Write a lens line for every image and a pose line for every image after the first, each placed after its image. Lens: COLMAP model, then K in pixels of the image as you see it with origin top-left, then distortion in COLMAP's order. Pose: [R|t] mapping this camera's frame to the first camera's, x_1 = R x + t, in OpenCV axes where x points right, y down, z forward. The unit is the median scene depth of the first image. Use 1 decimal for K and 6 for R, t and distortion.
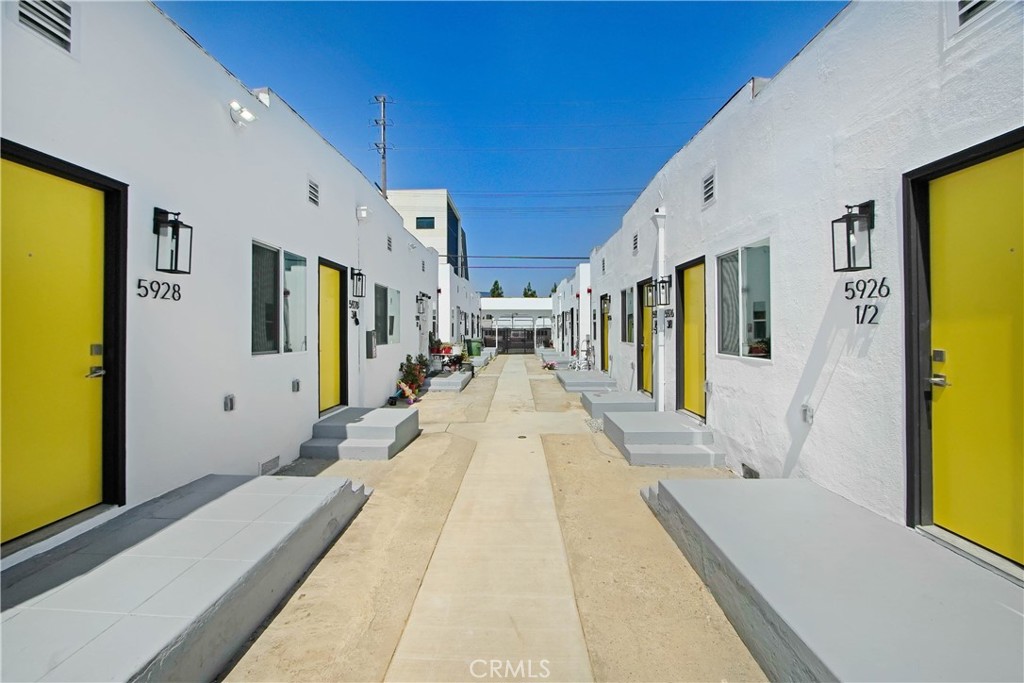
lens RADIAL K [[459.5, 0, 499.9], [0, 459.5, 317.2], [0, 0, 1]] dist [-0.002721, 0.000419]
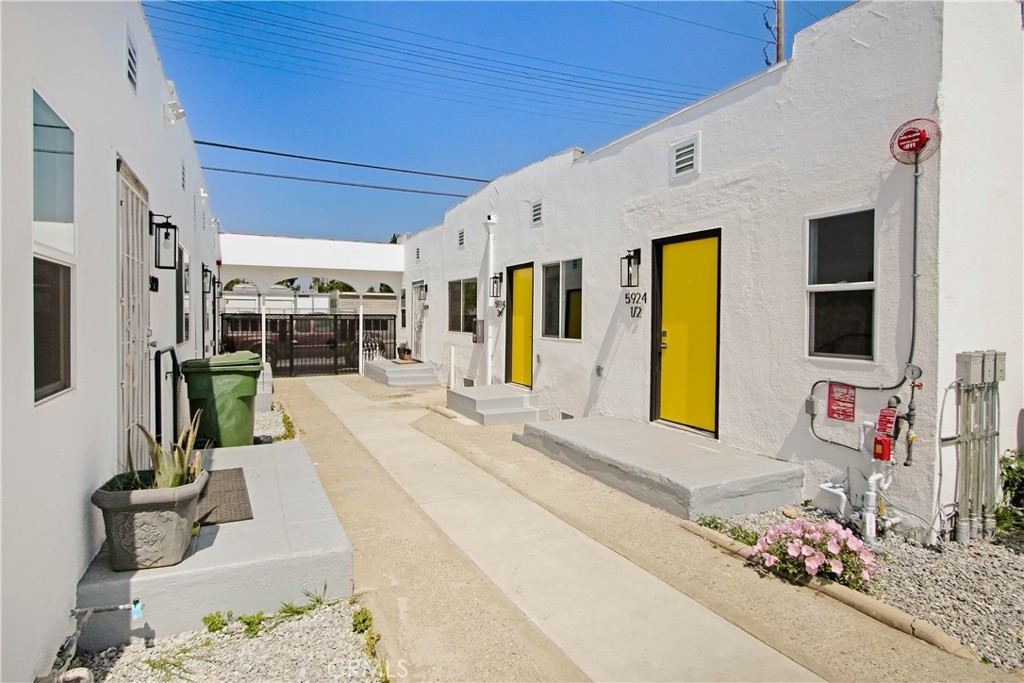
lens RADIAL K [[543.3, 0, 520.4], [0, 543.3, 322.0], [0, 0, 1]] dist [-0.018205, 0.000218]
pose [[0.878980, 0.000868, 0.476859, -0.335075], [-0.018559, 0.999303, 0.032391, -0.014554], [-0.476498, -0.037321, 0.878383, -0.359092]]
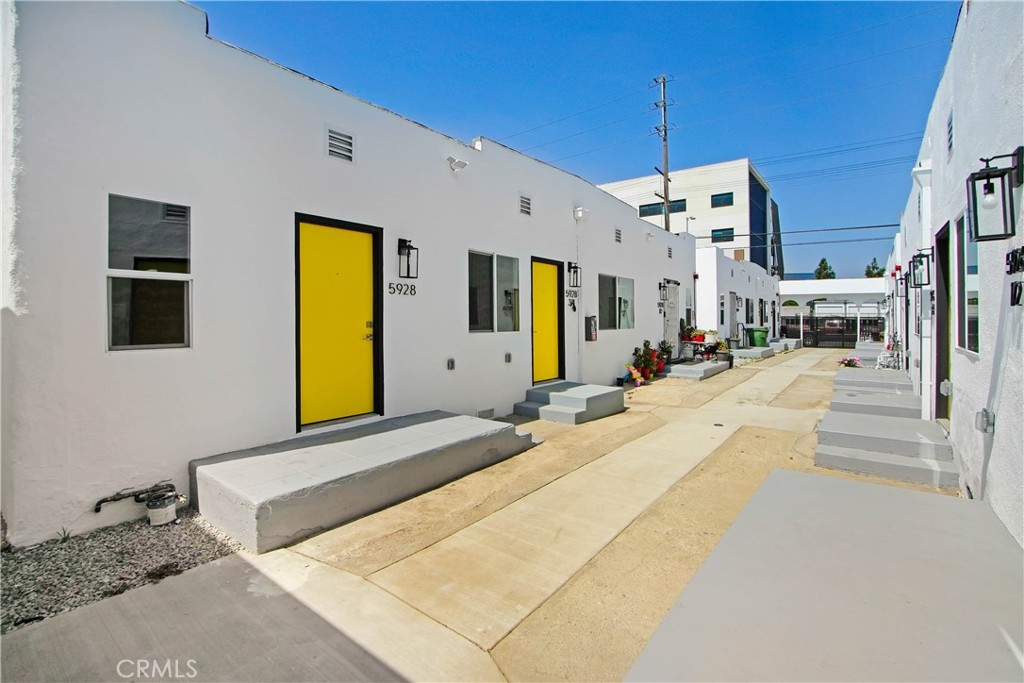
lens RADIAL K [[472.8, 0, 509.5], [0, 472.8, 316.0], [0, 0, 1]] dist [-0.003013, 0.000083]
pose [[0.818849, 0.002654, -0.574003, 0.304662], [0.010914, 0.999737, 0.020192, 0.003735], [0.573905, -0.022799, 0.818604, -0.087229]]
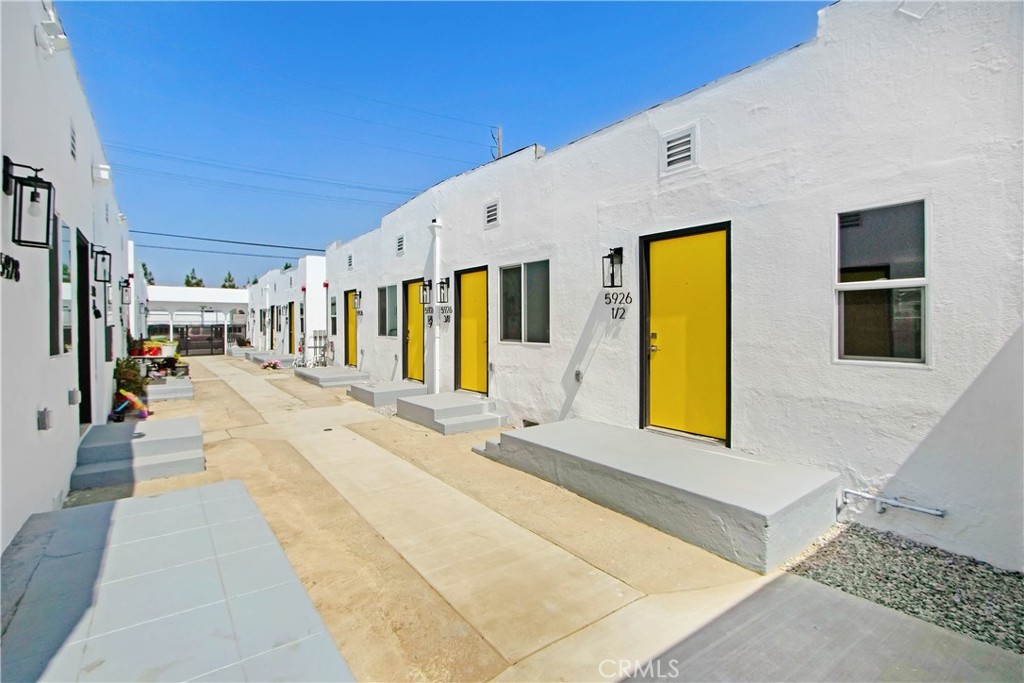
lens RADIAL K [[472.8, 0, 509.5], [0, 472.8, 316.0], [0, 0, 1]] dist [-0.003013, 0.000083]
pose [[0.783058, 0.006334, 0.621916, -0.337093], [-0.011040, 0.999932, 0.003717, 0.001433], [-0.621851, -0.009777, 0.783075, -0.074090]]
